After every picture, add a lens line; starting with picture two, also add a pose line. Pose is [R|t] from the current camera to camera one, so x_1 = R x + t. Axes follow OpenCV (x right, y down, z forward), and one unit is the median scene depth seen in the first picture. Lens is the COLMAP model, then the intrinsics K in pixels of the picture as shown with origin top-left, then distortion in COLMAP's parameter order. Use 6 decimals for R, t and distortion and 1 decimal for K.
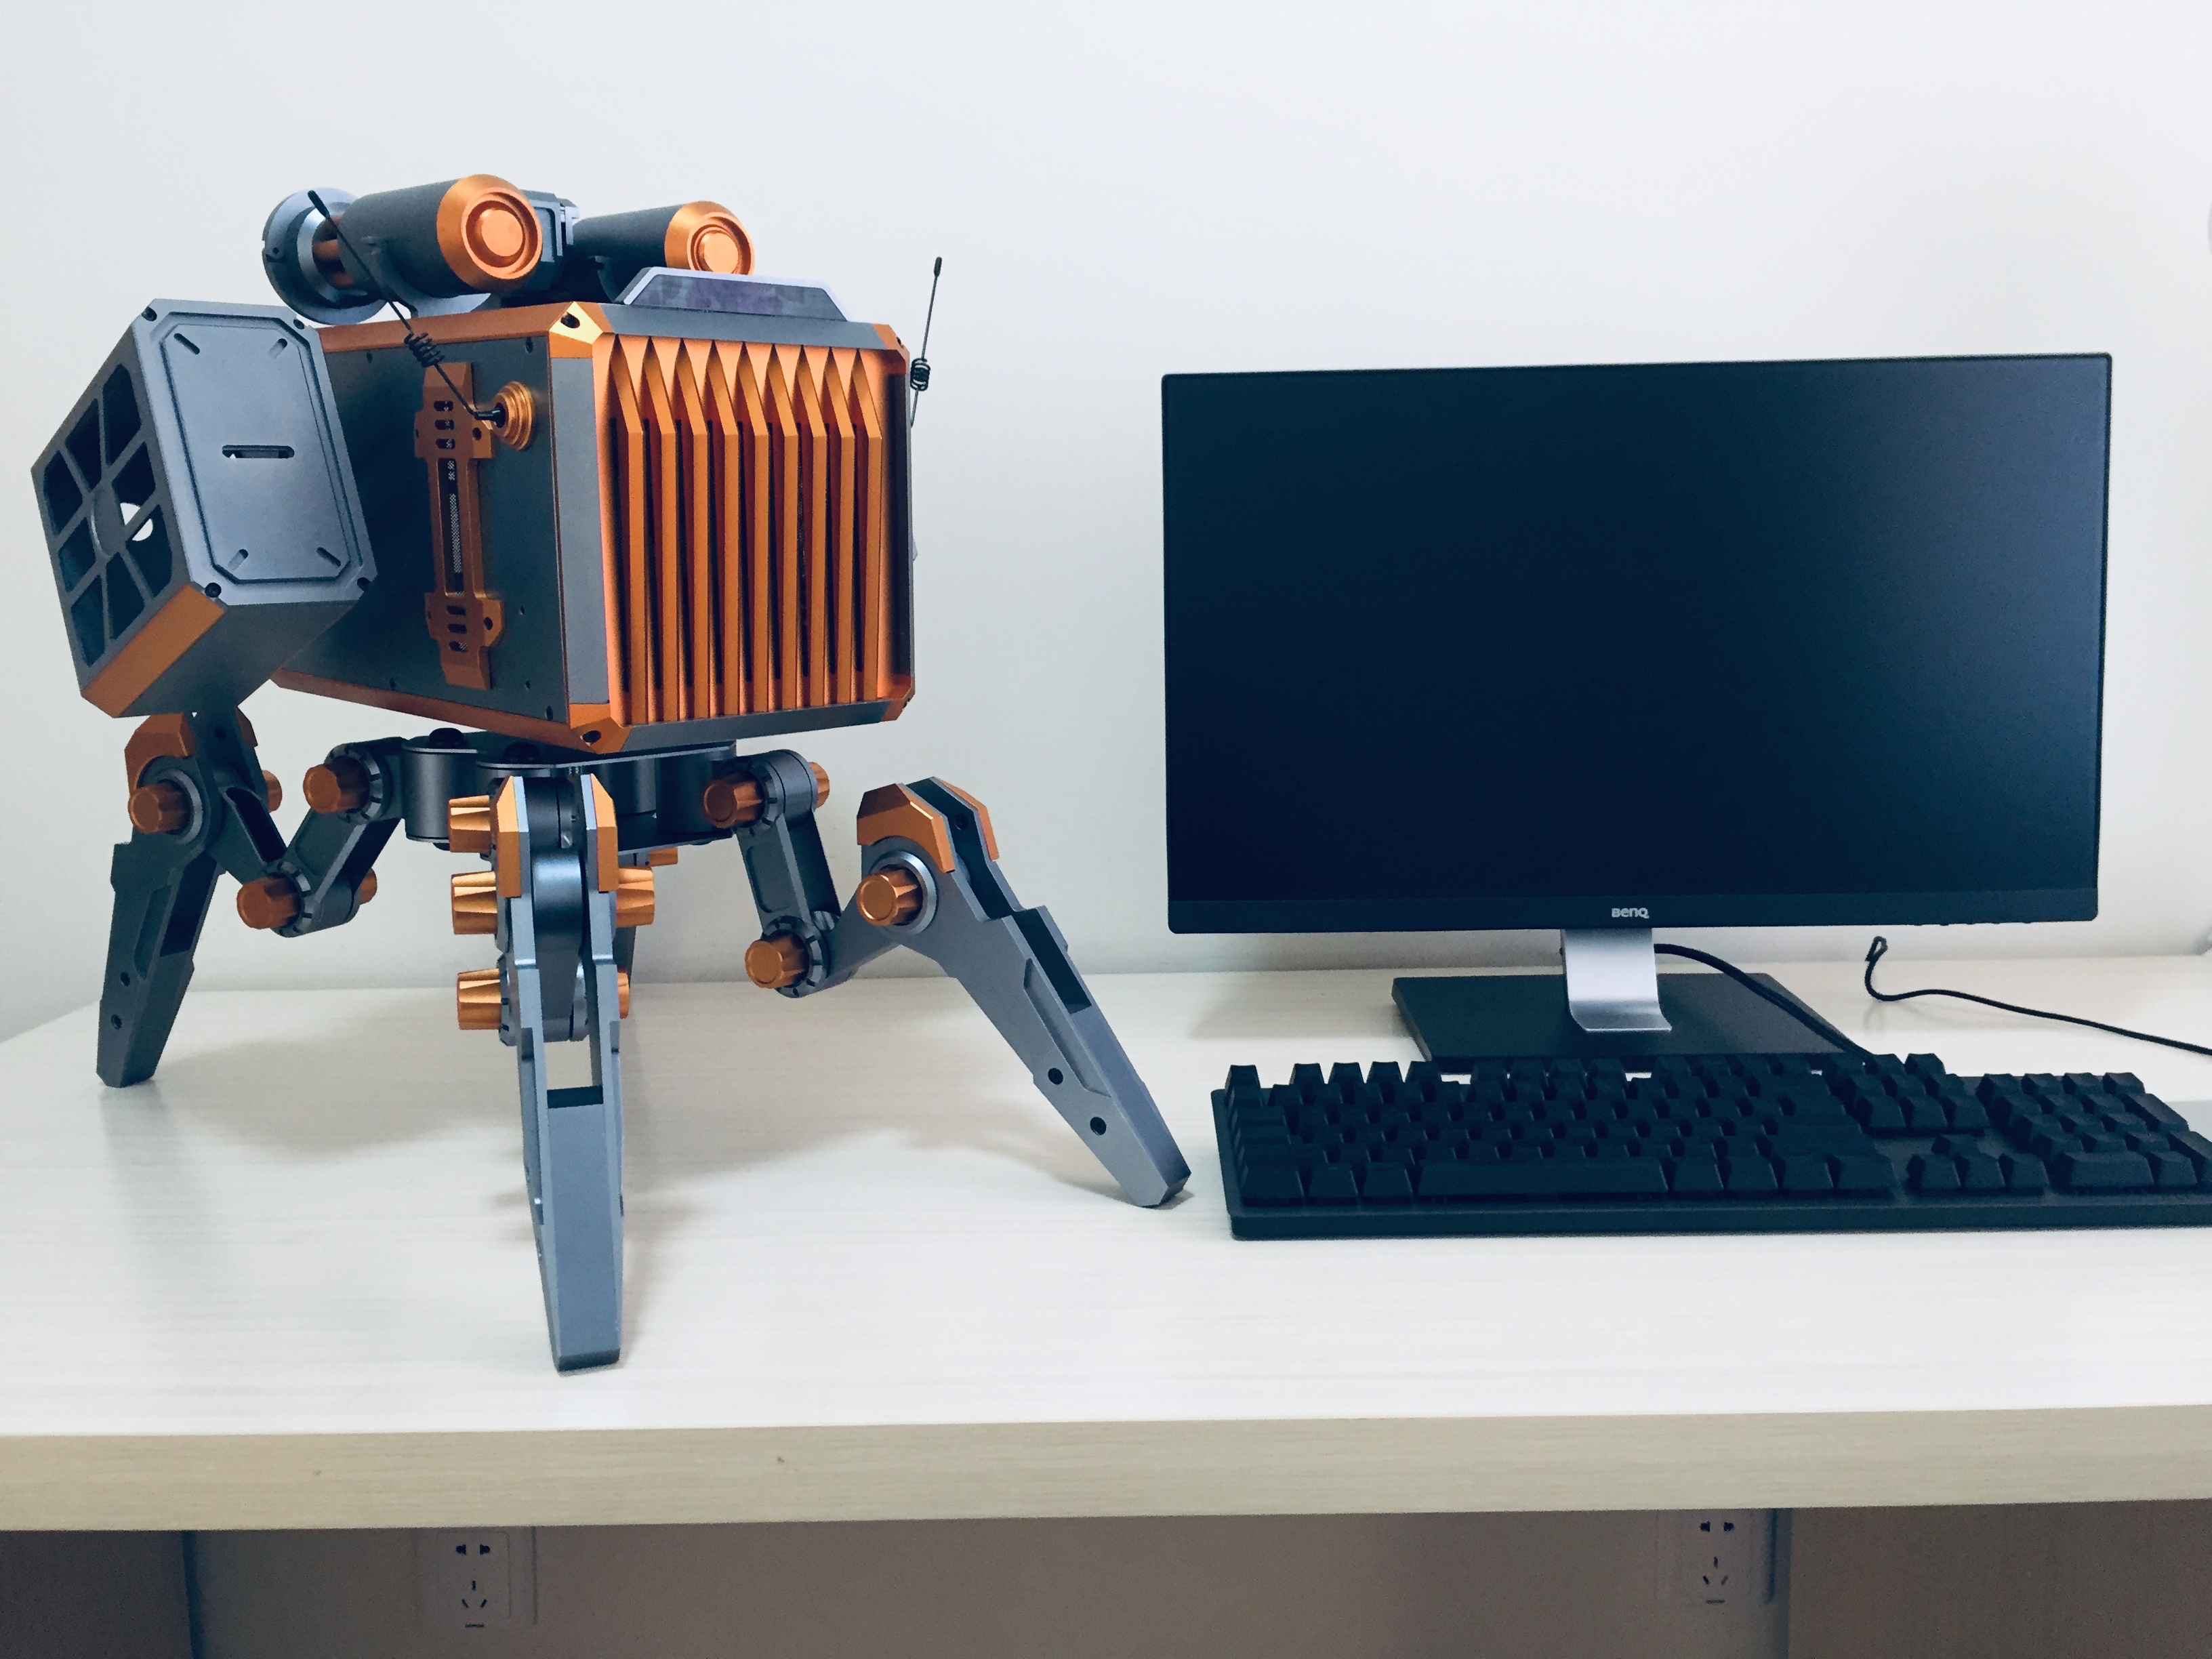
lens RADIAL K [[1885.3, 0, 1107.1], [0, 1885.3, 818.8], [0, 0, 1]] dist [0.054591, -0.069541]
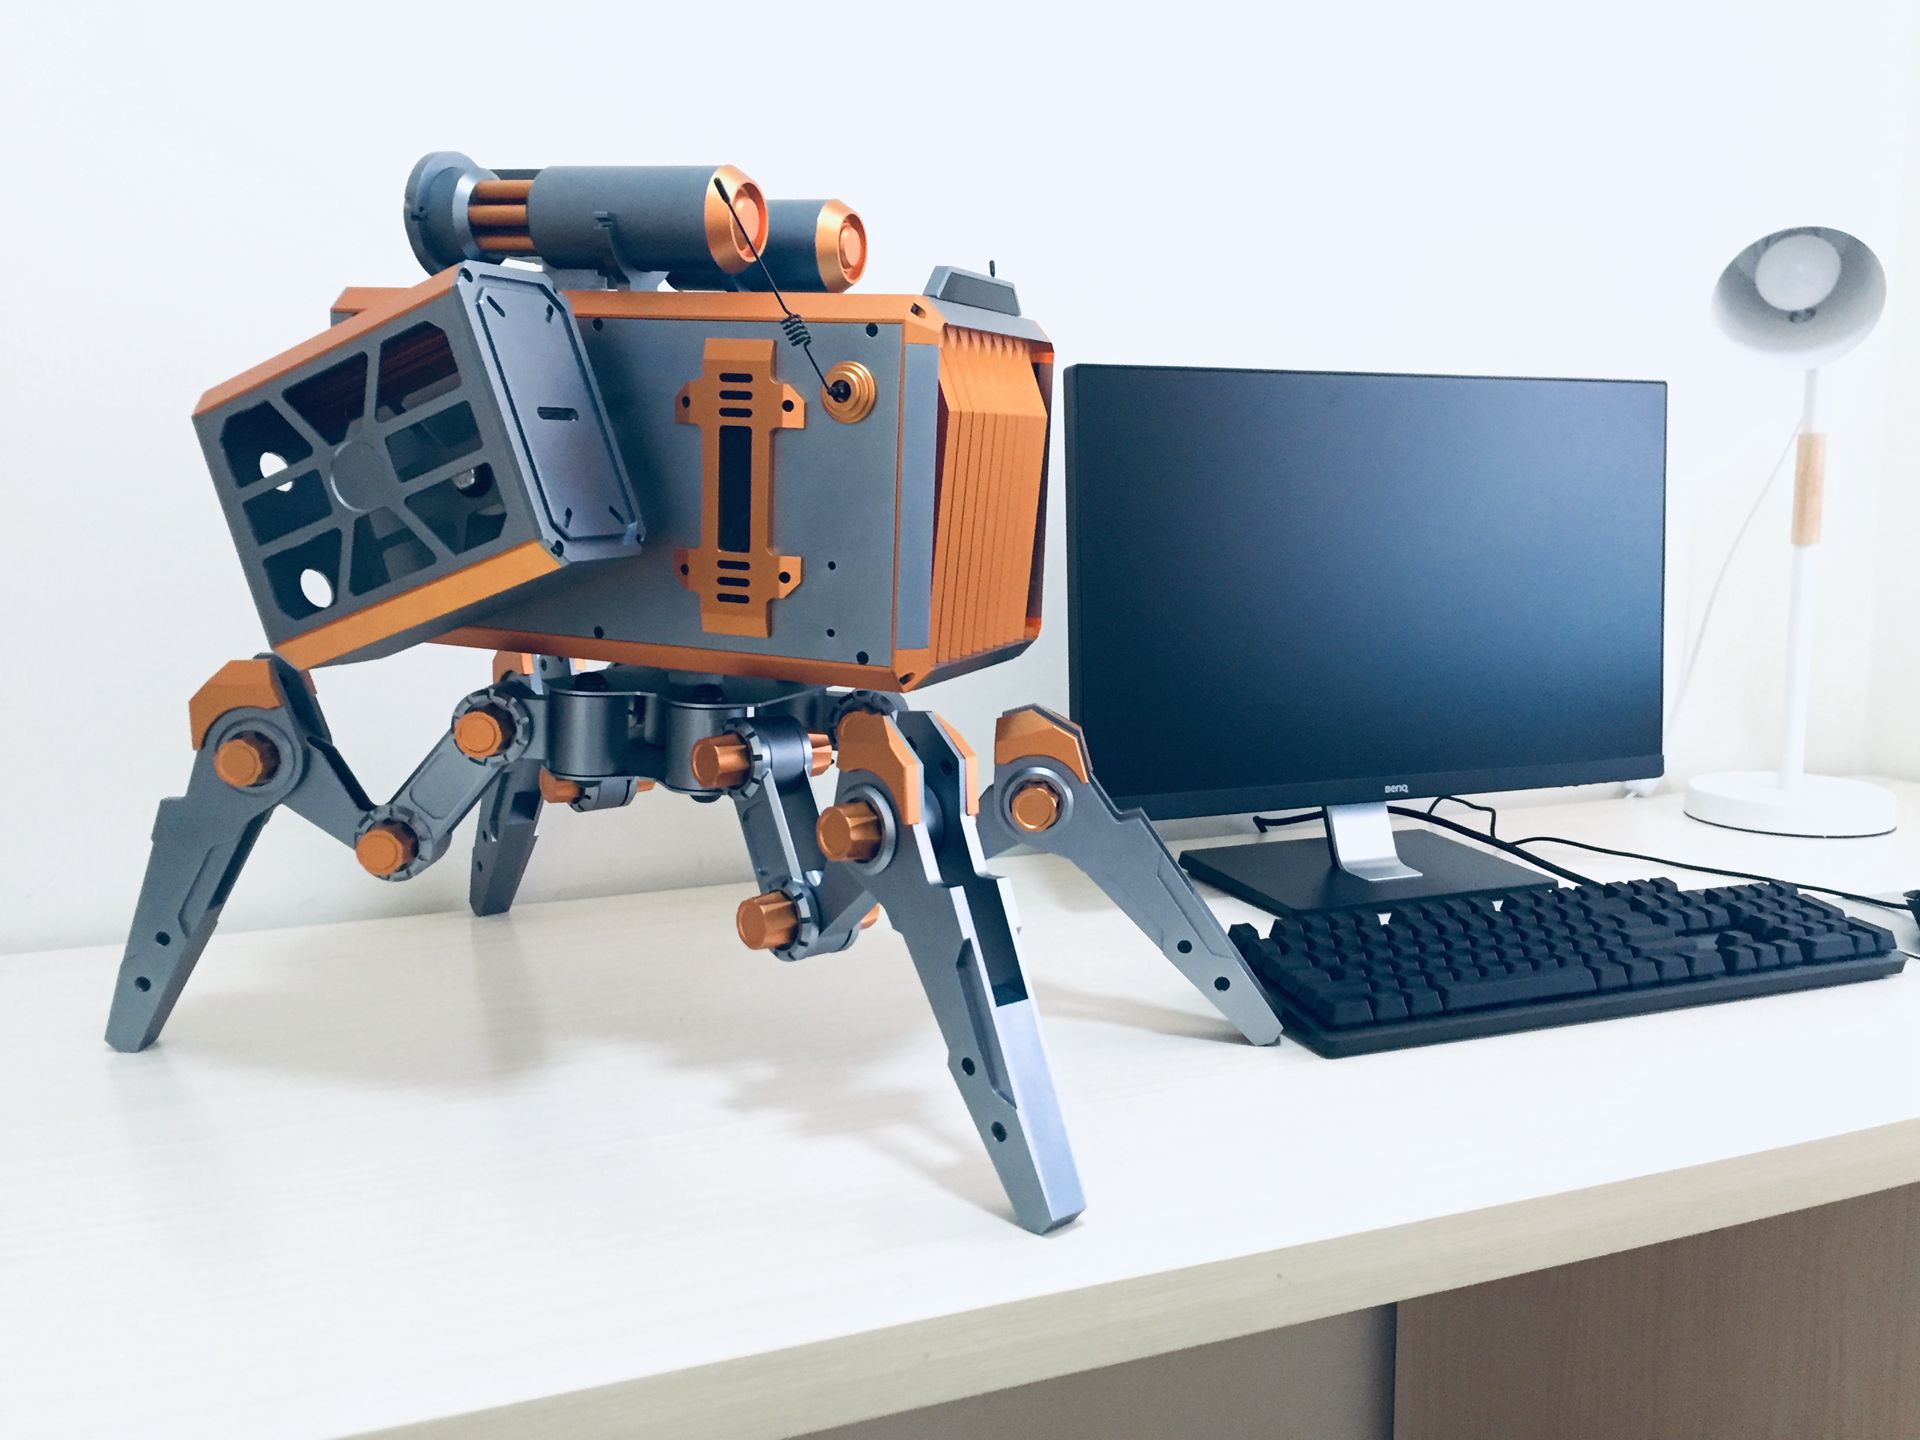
lens RADIAL K [[1636.4, 0, 961.0], [0, 1636.4, 710.7], [0, 0, 1]] dist [0.054591, -0.069541]
pose [[0.921984, -0.033416, 0.385783, -0.528960], [0.035058, 0.999381, 0.002780, -0.022184], [-0.385637, 0.010962, 0.922585, 0.075590]]
